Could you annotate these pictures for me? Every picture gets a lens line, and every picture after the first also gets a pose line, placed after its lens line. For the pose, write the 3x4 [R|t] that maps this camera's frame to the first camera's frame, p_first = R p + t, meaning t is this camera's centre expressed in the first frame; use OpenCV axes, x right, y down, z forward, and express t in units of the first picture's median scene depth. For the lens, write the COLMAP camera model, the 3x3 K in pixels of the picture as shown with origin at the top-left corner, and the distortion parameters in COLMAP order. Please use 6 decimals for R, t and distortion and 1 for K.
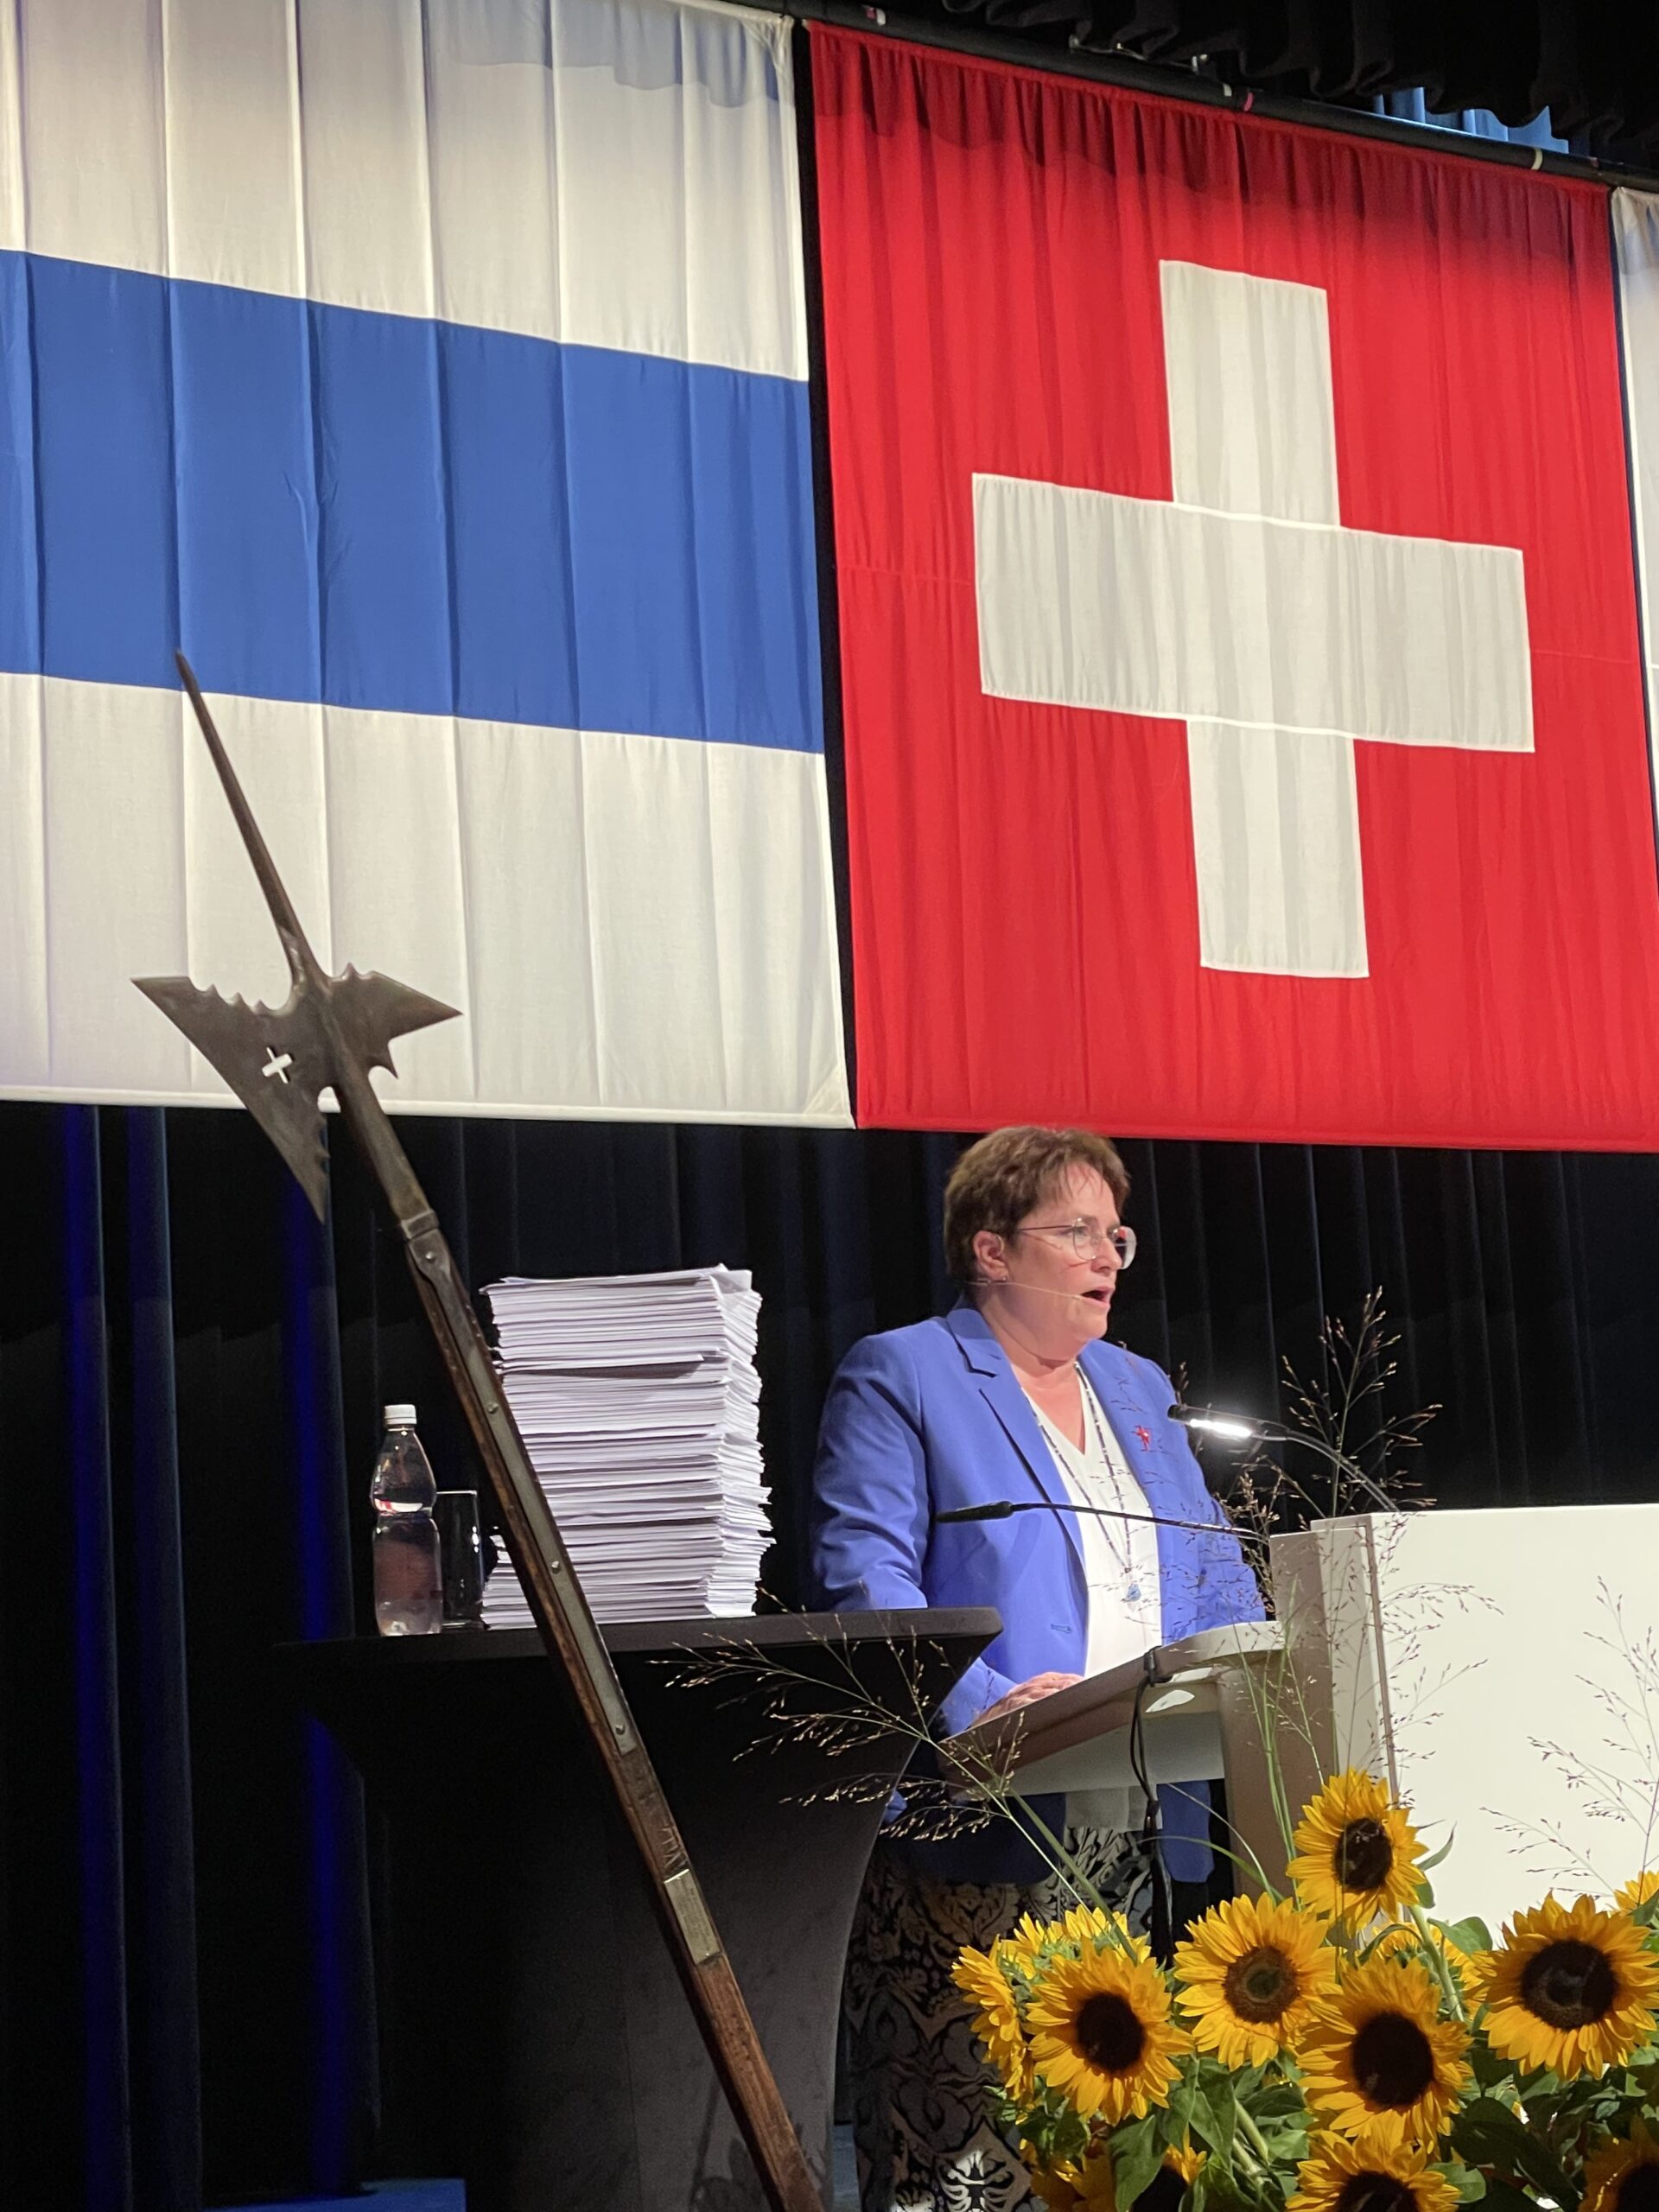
lens RADIAL K [[3914.1, 0, 839.8], [0, 3914.1, 1103.3], [0, 0, 1]] dist [0.188770, 0.000000]
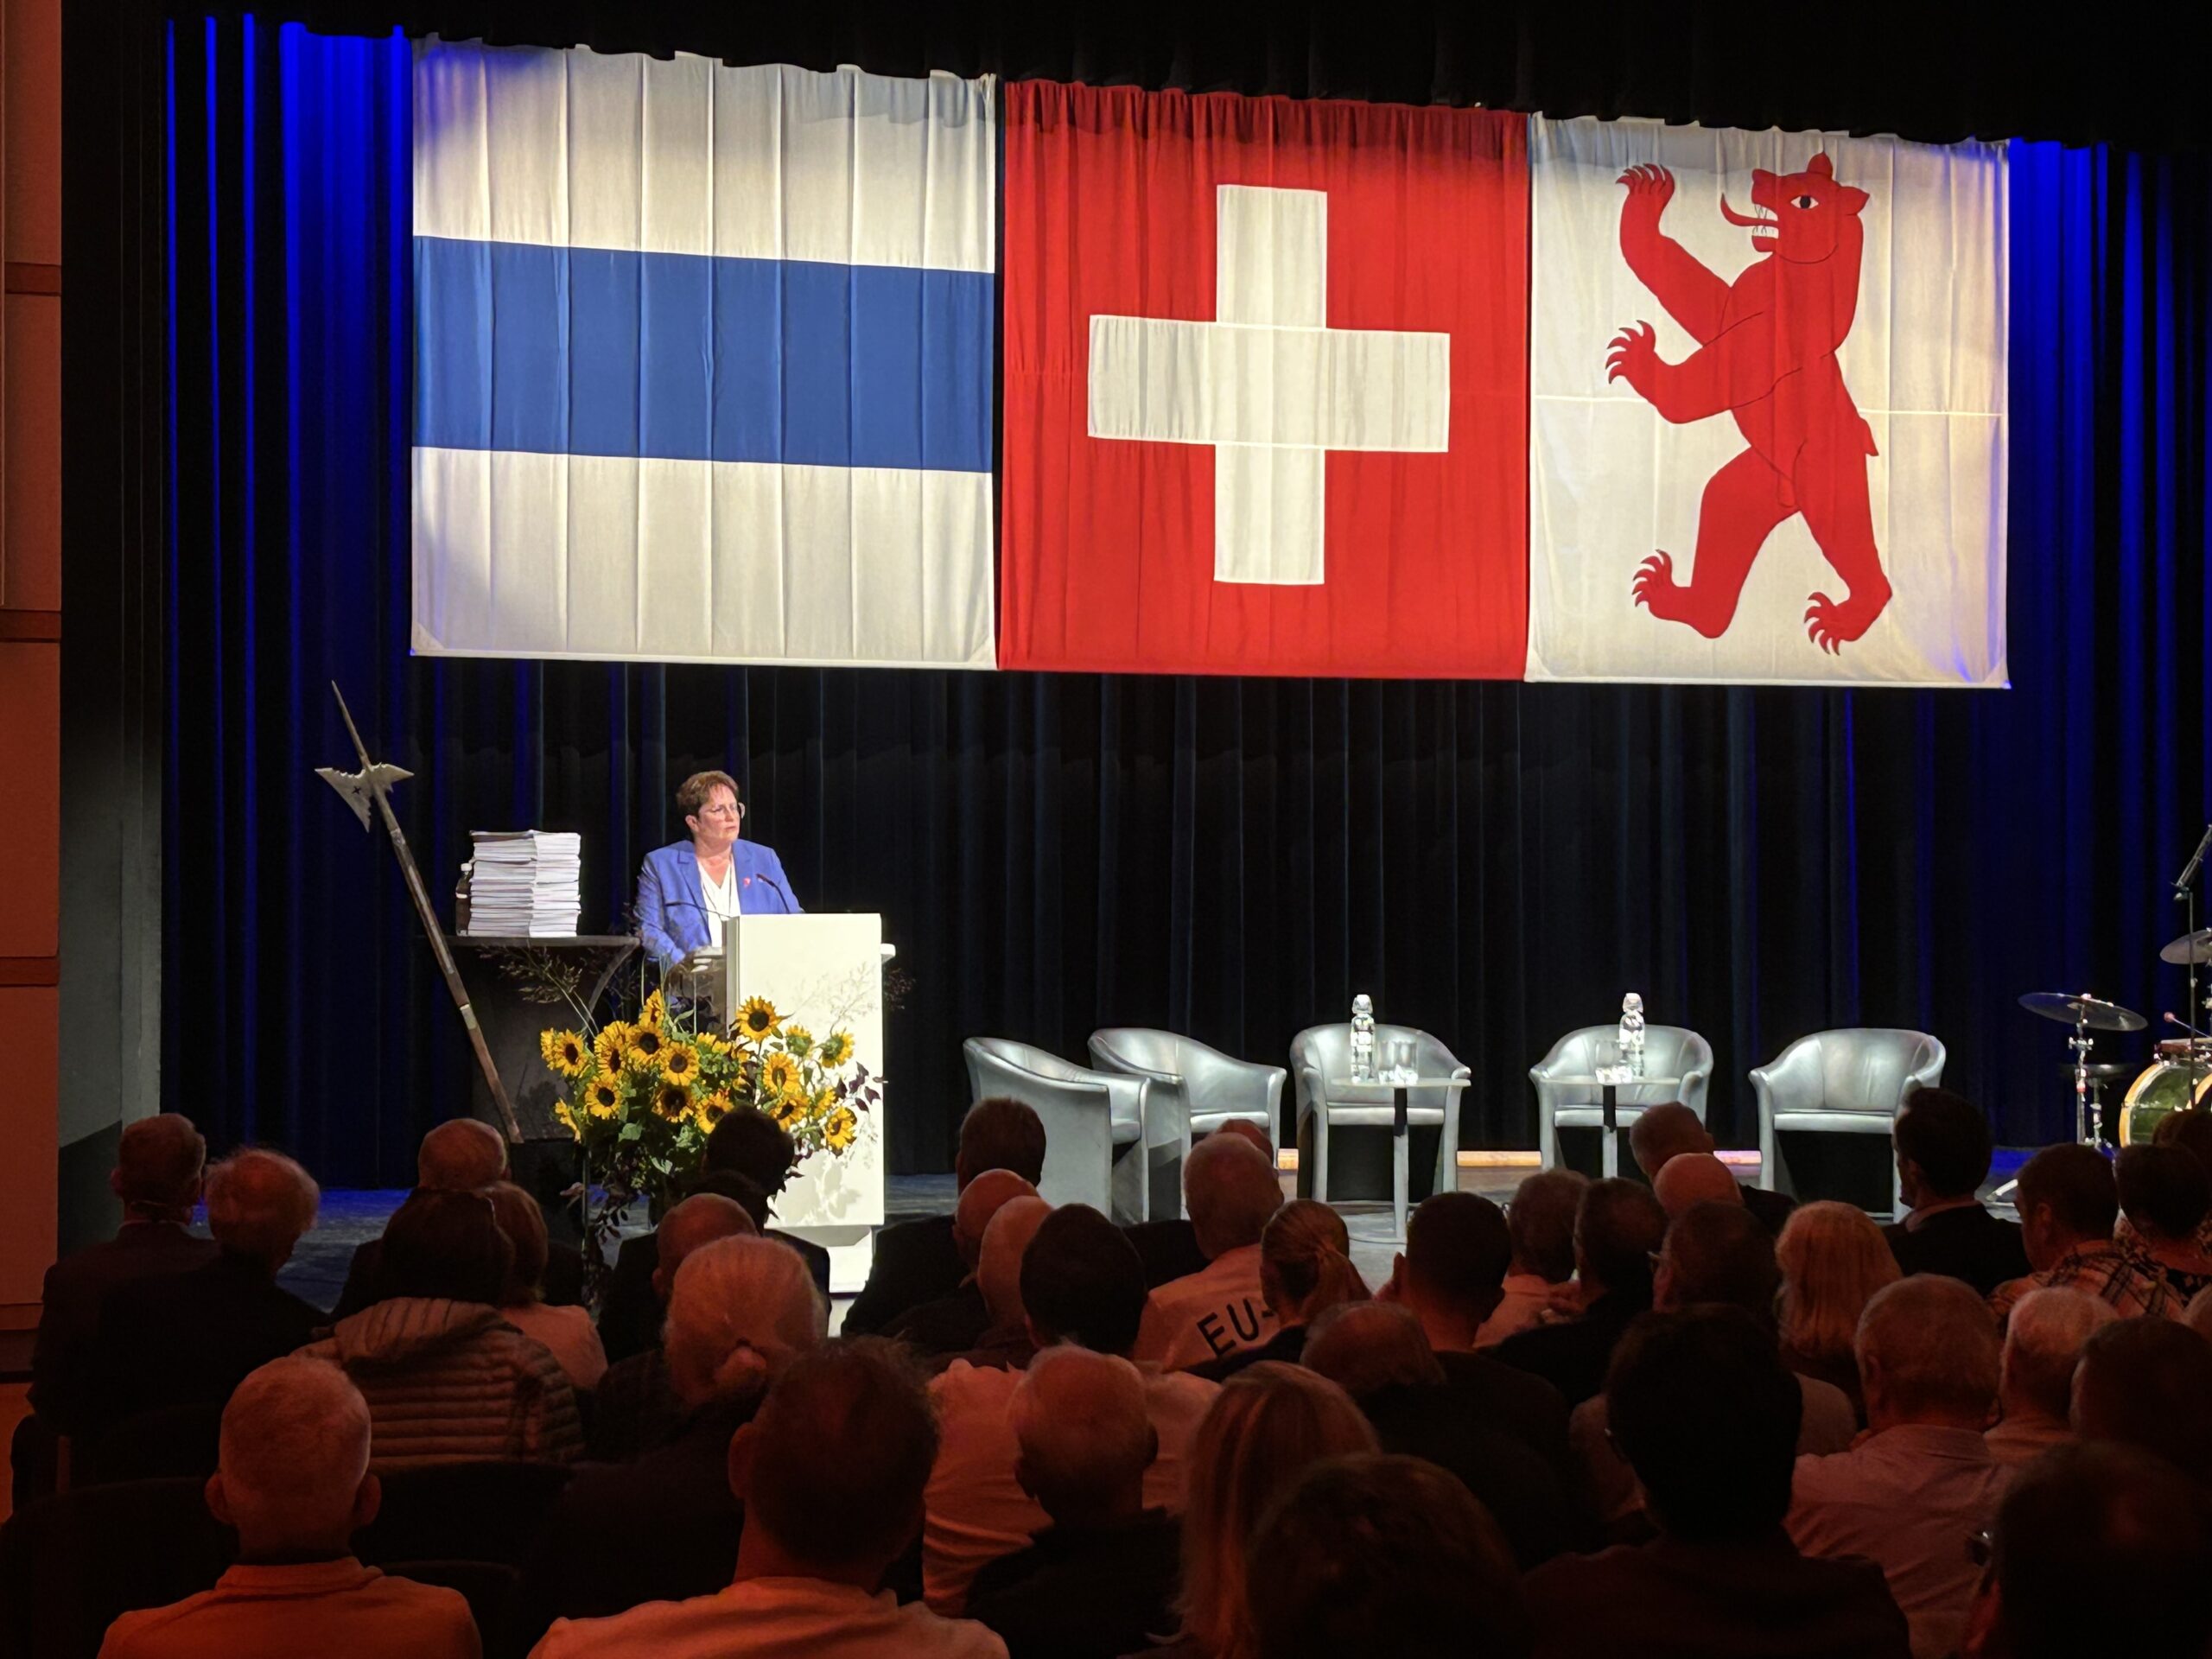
lens RADIAL K [[4121.4, 0, 1108.0], [0, 4121.4, 852.7], [0, 0, 1]] dist [0.231327, 0.000000]
pose [[0.971720, 0.054677, -0.229718, 0.504890], [-0.023243, 0.990246, 0.137377, -0.176625], [0.234988, -0.128153, 0.963513, -0.921802]]
